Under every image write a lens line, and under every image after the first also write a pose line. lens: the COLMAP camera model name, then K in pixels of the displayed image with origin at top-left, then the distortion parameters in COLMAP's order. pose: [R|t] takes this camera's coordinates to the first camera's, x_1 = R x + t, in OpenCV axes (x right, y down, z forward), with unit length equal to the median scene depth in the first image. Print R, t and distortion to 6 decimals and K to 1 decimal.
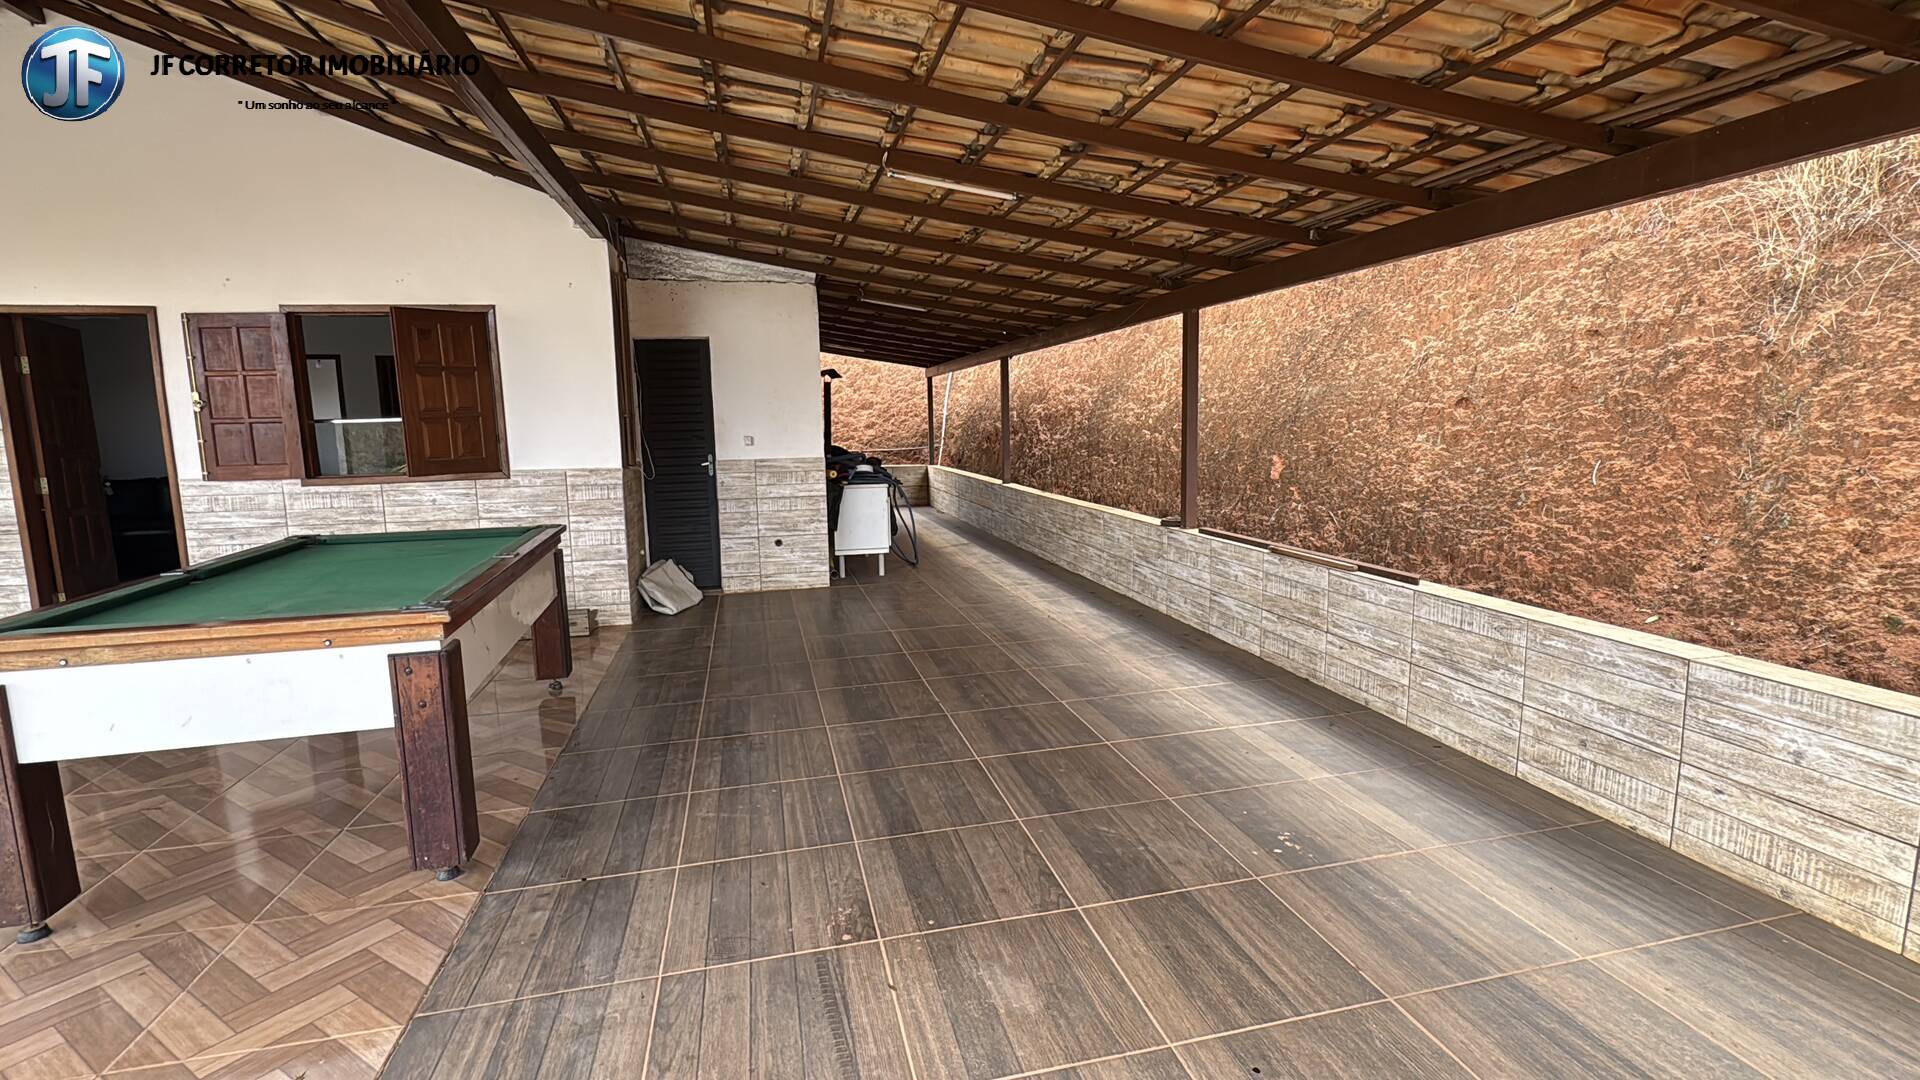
lens RADIAL K [[874.4, 0, 958.3], [0, 874.4, 538.5], [0, 0, 1]] dist [-0.002195, -0.000002]
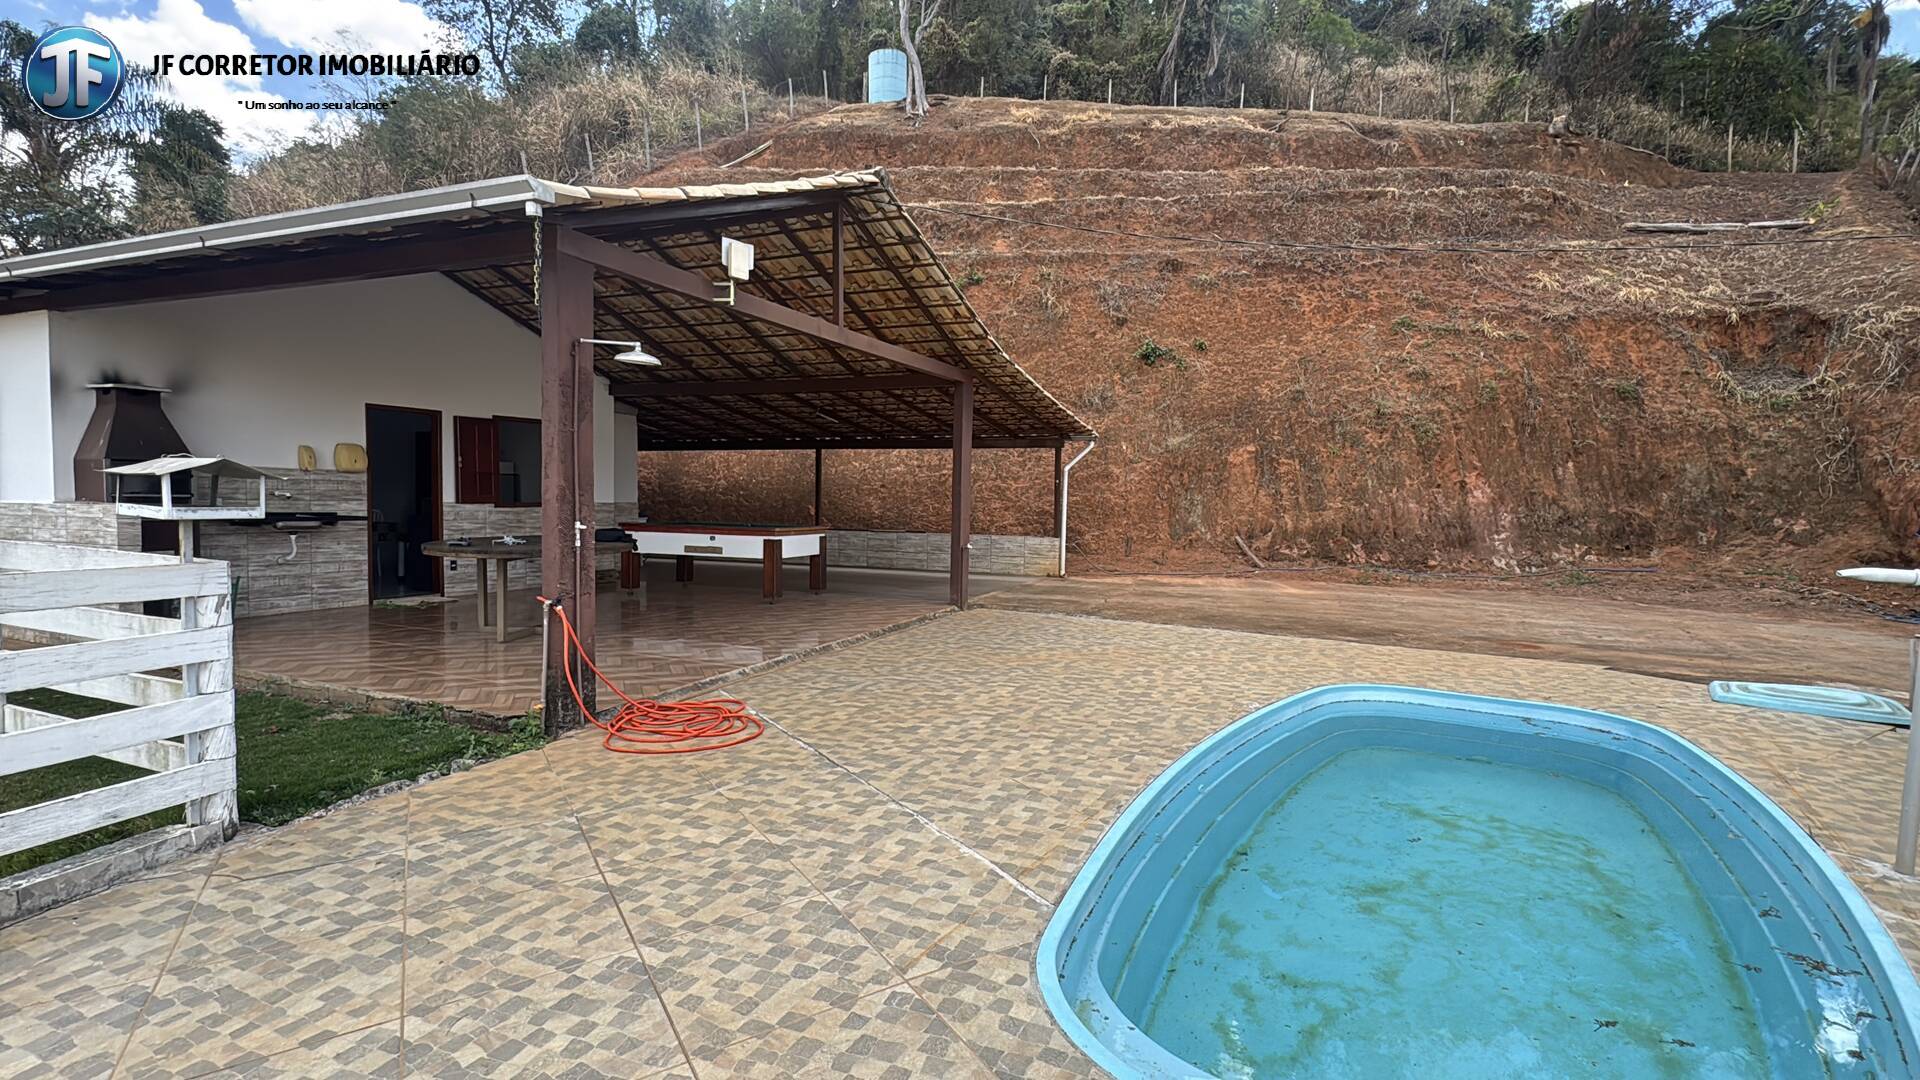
lens RADIAL K [[874.4, 0, 963.7], [0, 874.4, 541.8], [0, 0, 1]] dist [-0.002195, -0.000002]
pose [[0.585733, -0.014354, 0.810377, -1.774819], [0.084749, 0.995447, -0.043624, 0.193945], [-0.806061, 0.094230, 0.584283, -0.982656]]
